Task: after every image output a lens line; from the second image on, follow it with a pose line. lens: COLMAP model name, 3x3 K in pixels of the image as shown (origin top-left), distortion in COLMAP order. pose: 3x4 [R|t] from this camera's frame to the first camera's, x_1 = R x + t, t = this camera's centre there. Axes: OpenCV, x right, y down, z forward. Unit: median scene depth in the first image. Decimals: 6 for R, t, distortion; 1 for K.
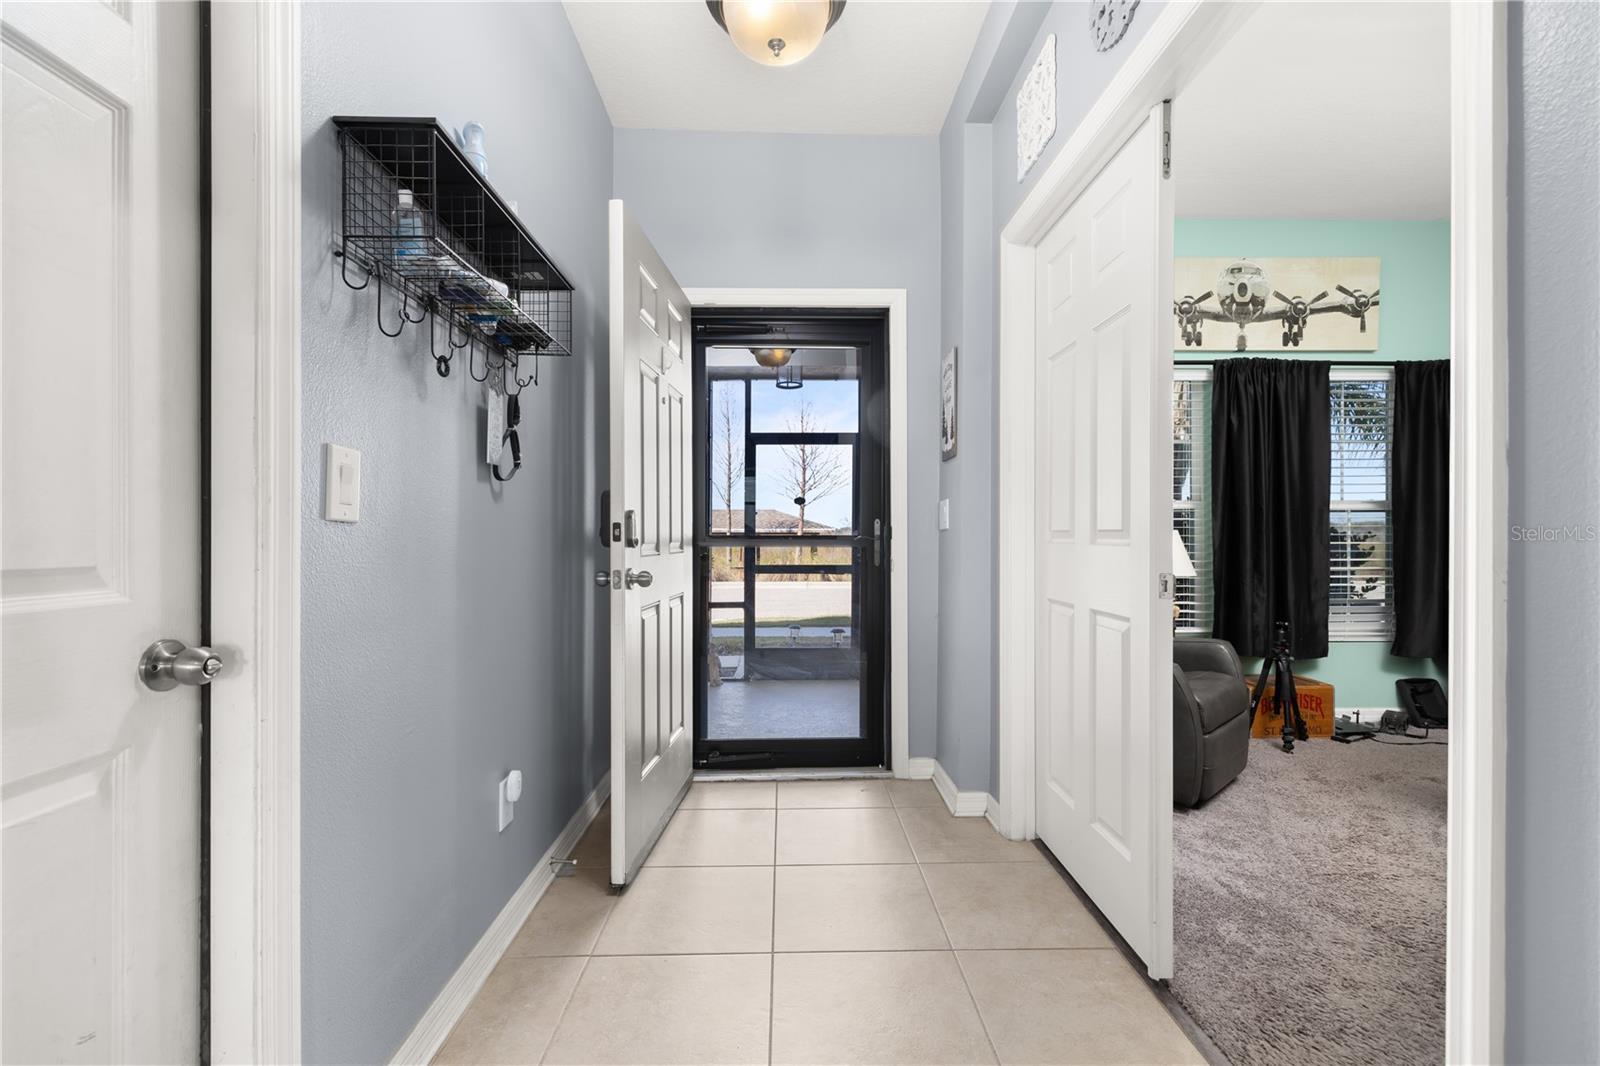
lens RADIAL K [[681.1, 0, 799.1], [0, 681.1, 535.1], [0, 0, 1]] dist [-0.000841, 0.001459]
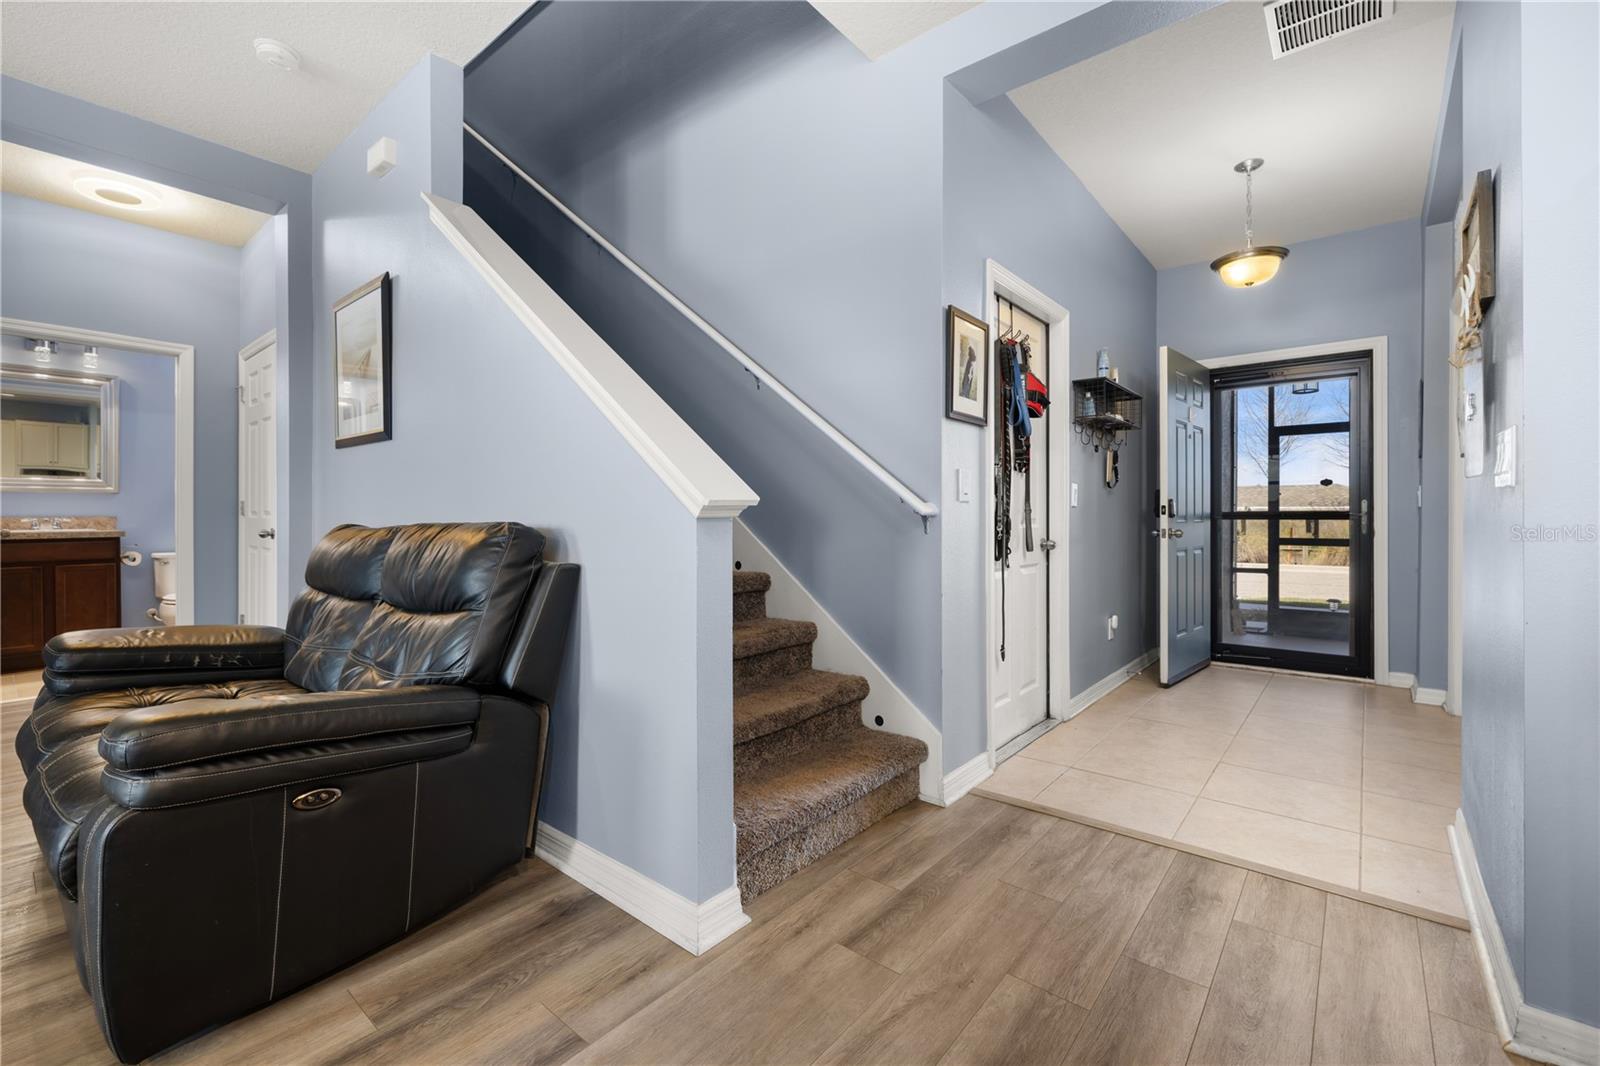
lens RADIAL K [[681.1, 0, 790.4], [0, 681.1, 510.7], [0, 0, 1]] dist [-0.000841, 0.001459]
pose [[0.747871, 0.002005, -0.663841, 0.203316], [-0.001775, 0.999998, 0.001020, -0.002127], [0.663841, 0.000416, 0.747873, -1.028420]]
